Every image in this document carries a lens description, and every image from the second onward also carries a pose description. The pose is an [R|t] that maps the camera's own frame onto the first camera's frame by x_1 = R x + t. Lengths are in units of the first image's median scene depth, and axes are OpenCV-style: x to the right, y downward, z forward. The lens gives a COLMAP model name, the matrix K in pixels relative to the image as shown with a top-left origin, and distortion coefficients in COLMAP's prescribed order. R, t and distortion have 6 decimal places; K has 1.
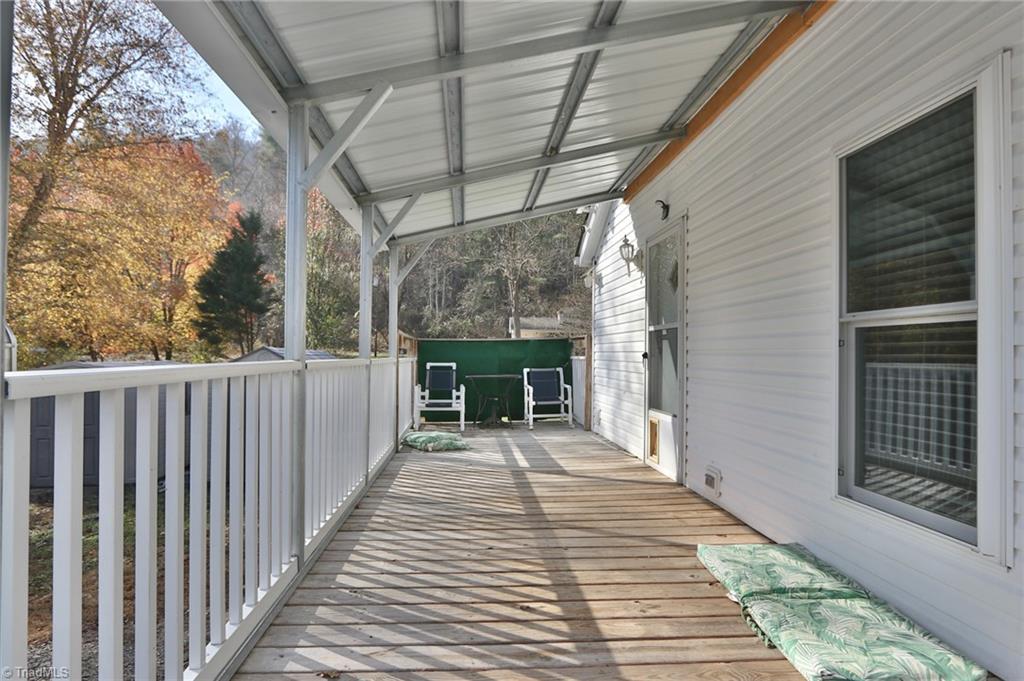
lens RADIAL K [[524.0, 0, 514.5], [0, 524.0, 344.1], [0, 0, 1]] dist [-0.002482, -0.000645]
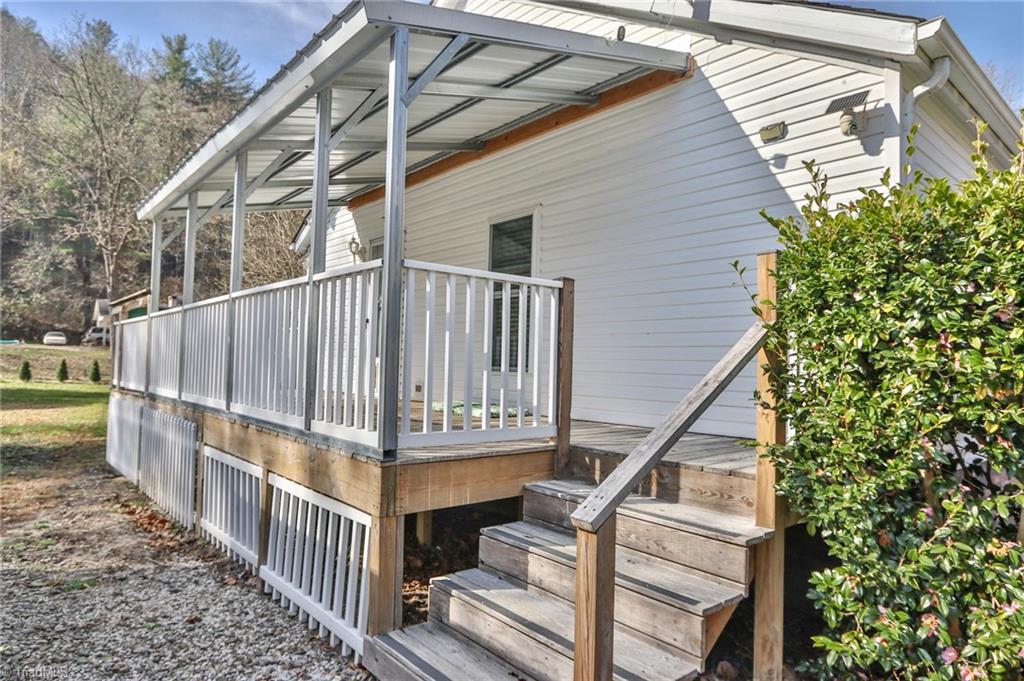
lens RADIAL K [[603.2, 0, 512.0], [0, 603.2, 340.5], [0, 0, 1]] dist [-0.004052, -0.000733]
pose [[0.809804, 0.043505, 0.585085, -0.366985], [-0.035125, 0.999053, -0.025671, 0.096280], [-0.585648, 0.000238, 0.810565, -0.531780]]
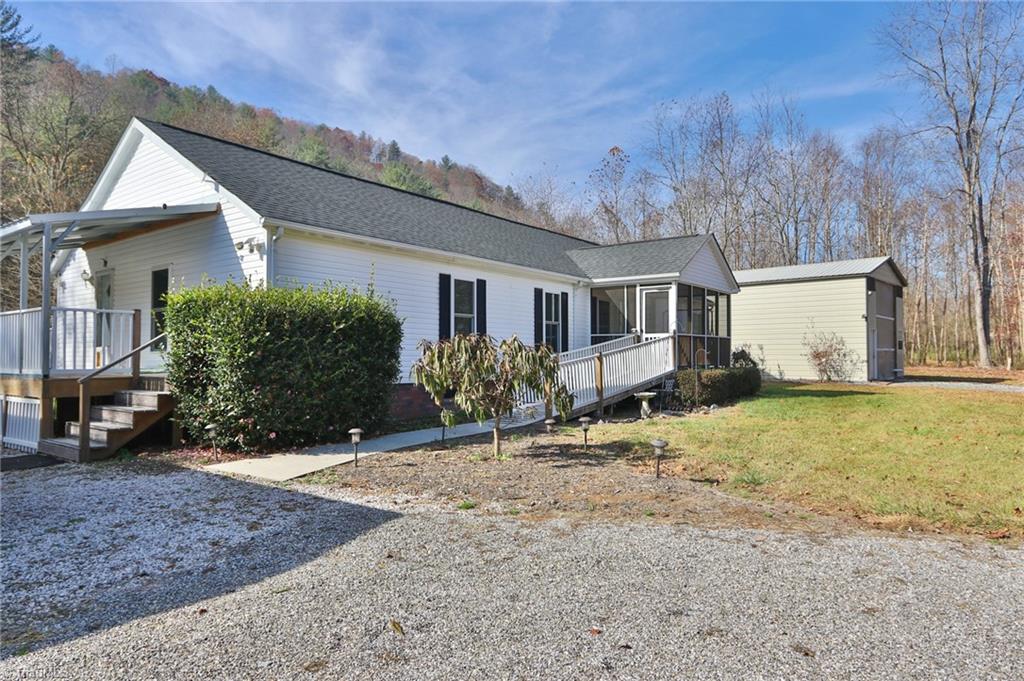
lens RADIAL K [[646.1, 0, 498.0], [0, 646.1, 339.7], [0, 0, 1]] dist [0.003328, 0.002912]
pose [[0.682221, 0.018006, 0.730924, -0.562526], [-0.008464, 0.999824, -0.016730, 0.113645], [-0.731097, 0.005227, 0.682254, -2.039692]]
